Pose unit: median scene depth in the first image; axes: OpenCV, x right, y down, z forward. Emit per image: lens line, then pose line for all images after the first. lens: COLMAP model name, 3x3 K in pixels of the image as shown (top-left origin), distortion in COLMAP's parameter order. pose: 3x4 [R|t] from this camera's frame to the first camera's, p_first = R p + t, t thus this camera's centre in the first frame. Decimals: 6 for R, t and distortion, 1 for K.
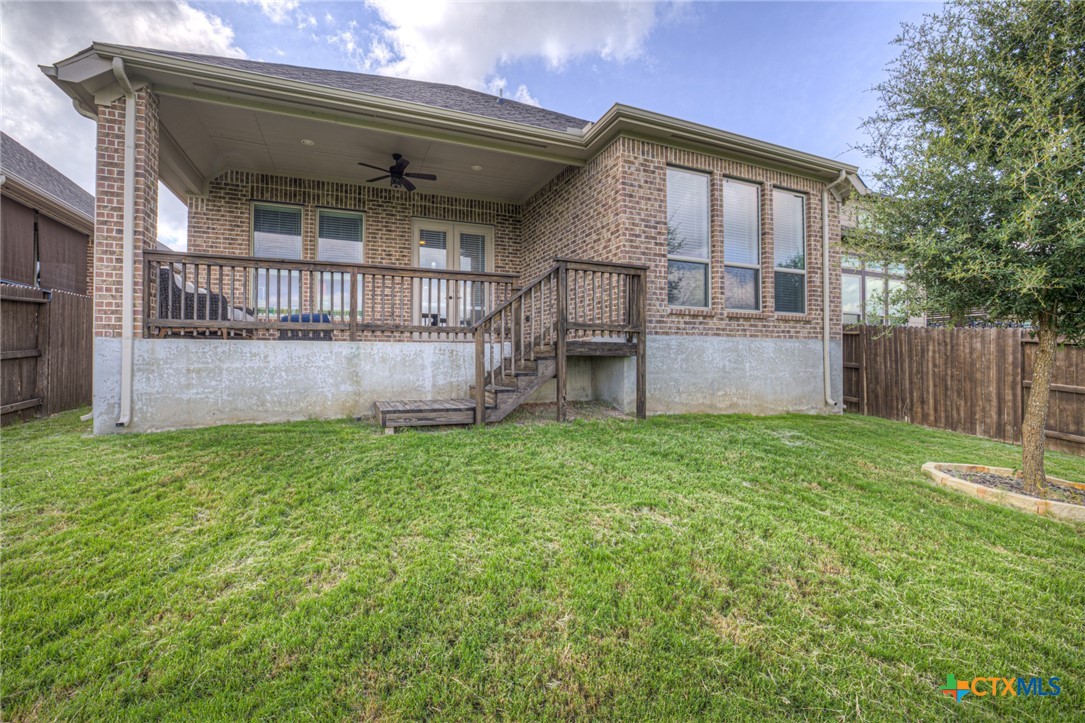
lens RADIAL K [[468.4, 0, 540.8], [0, 468.4, 356.4], [0, 0, 1]] dist [-0.046053, 0.016487]
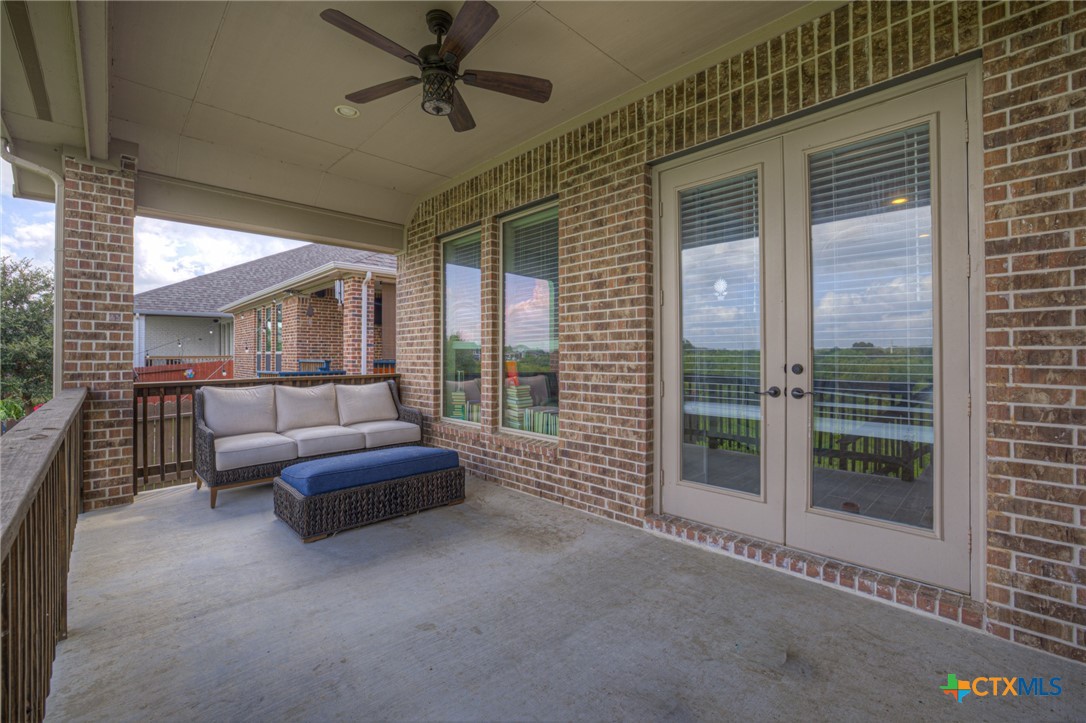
lens RADIAL K [[468.8, 0, 541.3], [0, 468.8, 356.4], [0, 0, 1]] dist [-0.046053, 0.016487]
pose [[0.361393, -0.003667, -0.932406, 0.032777], [0.001482, 0.999993, -0.003358, -0.200804], [0.932412, -0.000169, 0.361396, 1.042566]]
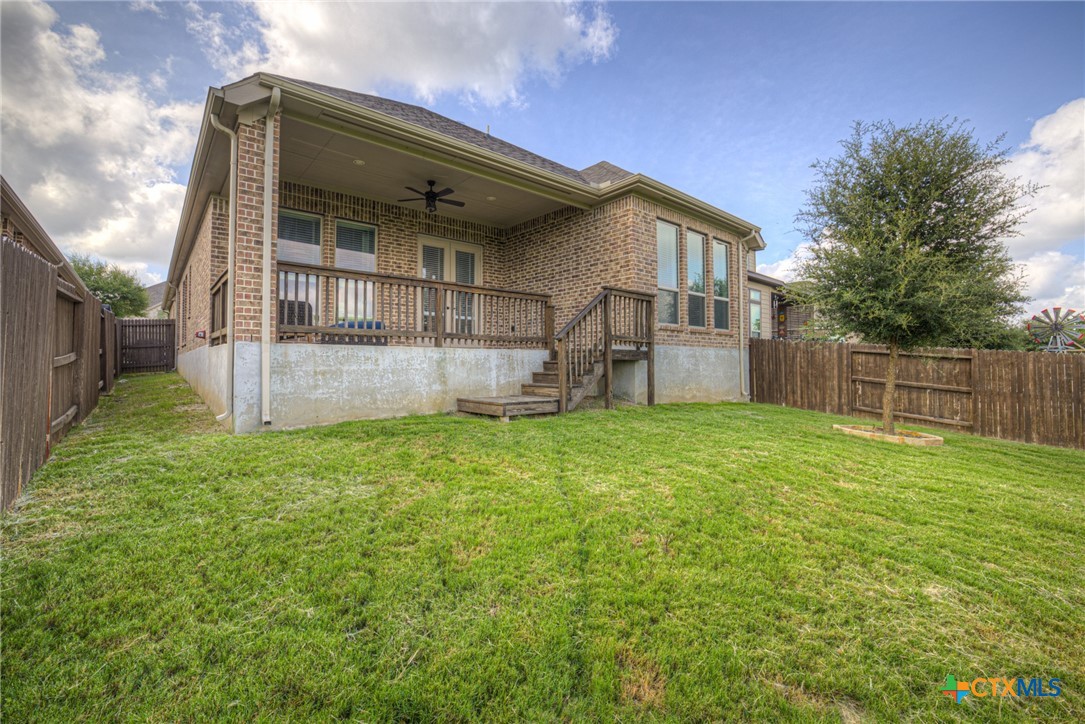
lens RADIAL K [[468.4, 0, 540.8], [0, 468.4, 356.9], [0, 0, 1]] dist [-0.046053, 0.016487]
pose [[0.949576, 0.003409, 0.313517, -0.451683], [0.000075, 0.999938, -0.011099, 0.004124], [-0.313536, 0.010563, 0.949518, -0.165486]]
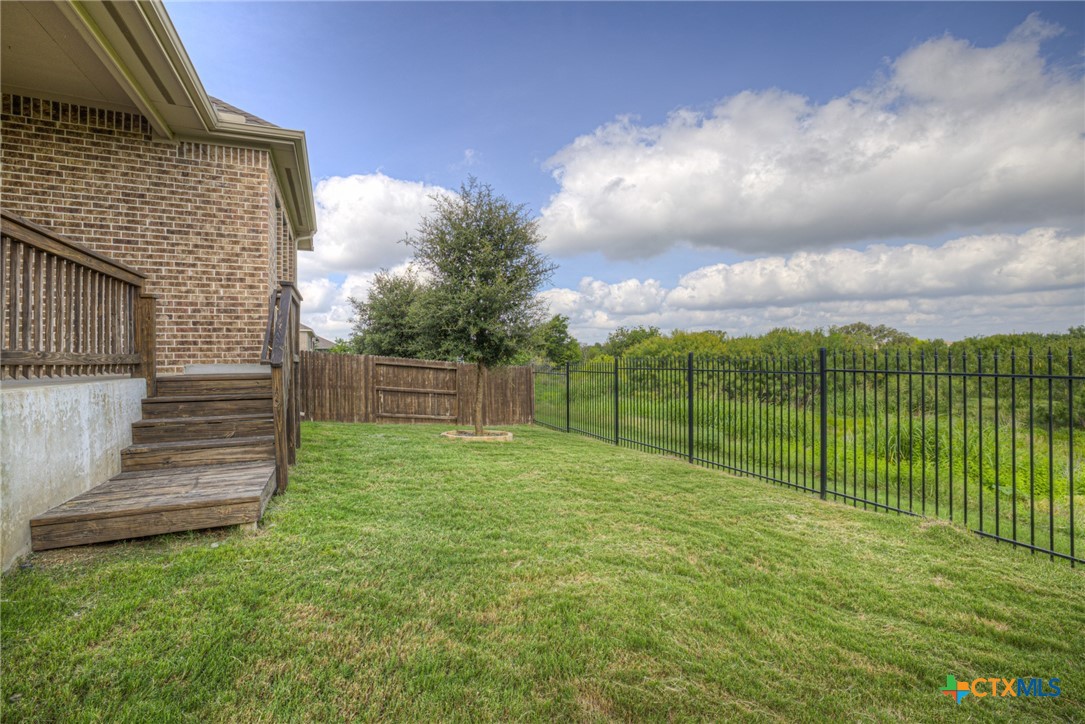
lens RADIAL K [[468.4, 0, 540.8], [0, 468.4, 356.9], [0, 0, 1]] dist [-0.046053, 0.016487]
pose [[-0.028650, 0.000835, 0.999589, -0.702512], [0.005611, 0.999984, -0.000674, -0.052458], [-0.999574, 0.005589, -0.028655, 0.440773]]
